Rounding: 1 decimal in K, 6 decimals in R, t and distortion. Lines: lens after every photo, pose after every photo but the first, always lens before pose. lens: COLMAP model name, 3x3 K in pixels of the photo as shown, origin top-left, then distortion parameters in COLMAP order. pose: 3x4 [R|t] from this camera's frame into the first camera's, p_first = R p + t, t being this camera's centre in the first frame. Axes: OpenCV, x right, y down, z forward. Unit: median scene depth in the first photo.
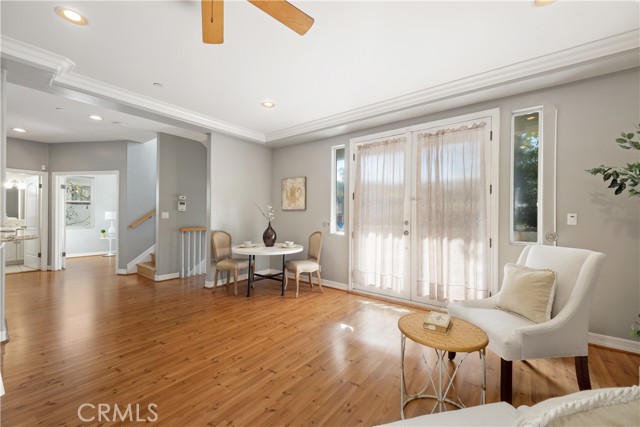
lens RADIAL K [[259.3, 0, 318.5], [0, 259.3, 215.1], [0, 0, 1]] dist [0.014713, -0.002415]
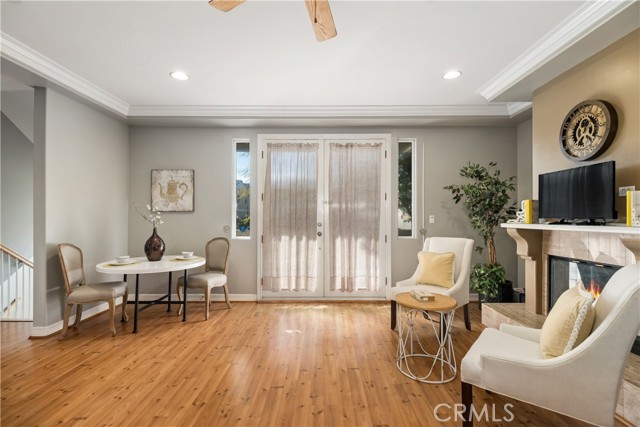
lens RADIAL K [[299.4, 0, 321.3], [0, 299.4, 216.6], [0, 0, 1]] dist [0.003400, -0.001646]
pose [[0.789854, -0.004228, 0.613280, -0.403428], [0.005811, 0.999983, -0.000590, -0.001995], [-0.613267, 0.004030, 0.789865, 0.037370]]
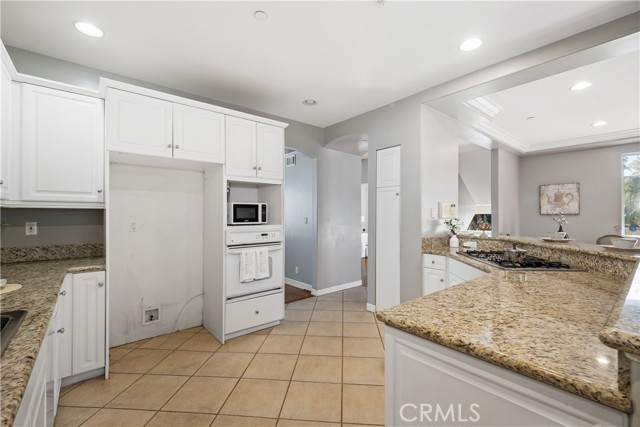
lens RADIAL K [[278.6, 0, 328.1], [0, 278.6, 213.3], [0, 0, 1]] dist [0.015935, -0.002050]
pose [[0.981342, -0.011108, -0.191949, -1.109766], [0.009171, 0.999898, -0.010976, -0.026140], [0.192052, 0.009011, 0.981343, -0.440175]]
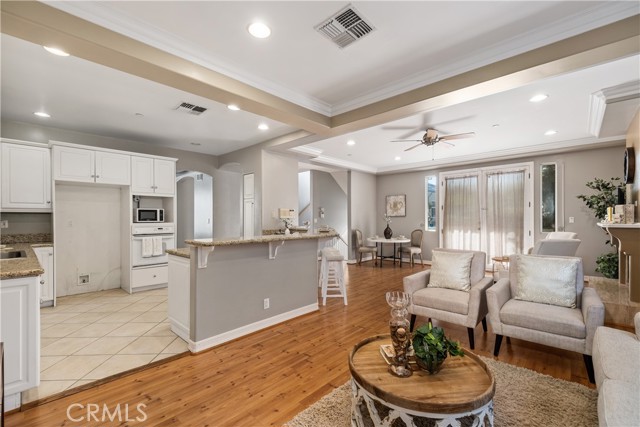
lens RADIAL K [[278.6, 0, 318.9], [0, 278.6, 219.4], [0, 0, 1]] dist [0.015935, -0.002050]
pose [[0.996678, -0.011990, -0.080550, -0.576067], [0.011920, 0.999928, -0.001358, -0.006231], [0.080561, 0.000393, 0.996750, -0.950341]]
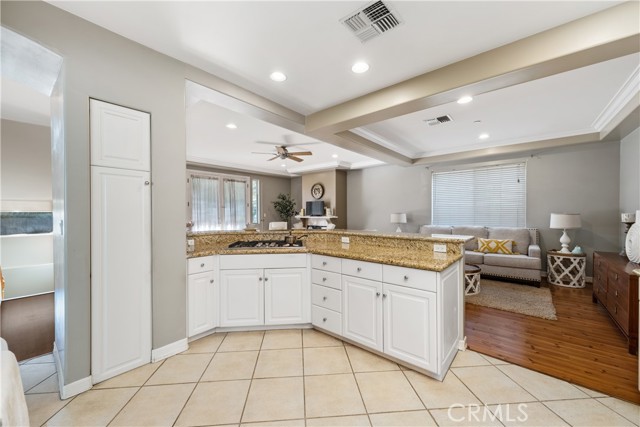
lens RADIAL K [[244.5, 0, 320.7], [0, 244.5, 215.9], [0, 0, 1]] dist [0.001792, 0.000065]
pose [[0.030823, -0.024109, 0.999234, -1.618820], [0.006967, 0.999690, 0.023906, -0.033078], [-0.999501, 0.006225, 0.030982, 0.115316]]
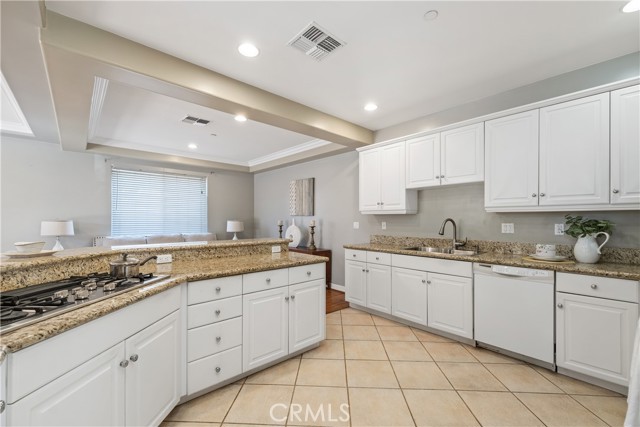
lens RADIAL K [[259.3, 0, 317.0], [0, 259.3, 221.2], [0, 0, 1]] dist [0.014713, -0.002415]
pose [[-0.984785, -0.011575, 0.173394, -1.223759], [-0.010207, 0.999909, 0.008777, -0.024663], [-0.173480, 0.006874, -0.984813, 0.588620]]
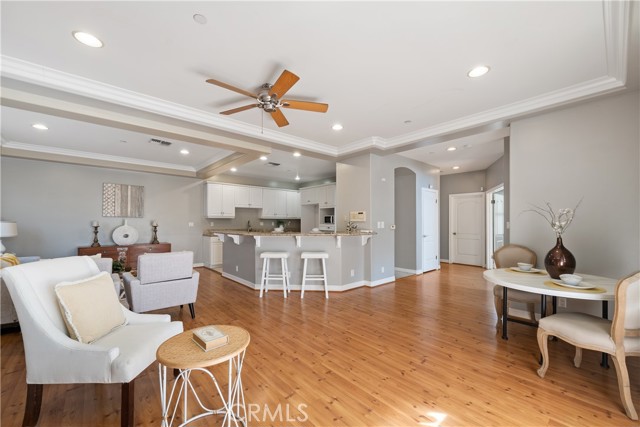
lens RADIAL K [[259.3, 0, 323.7], [0, 259.3, 221.5], [0, 0, 1]] dist [0.014713, -0.002415]
pose [[-0.179633, -0.011345, -0.983668, 0.582790], [-0.003673, 0.999934, -0.010862, -0.000710], [0.983727, 0.001662, -0.179663, 0.694319]]
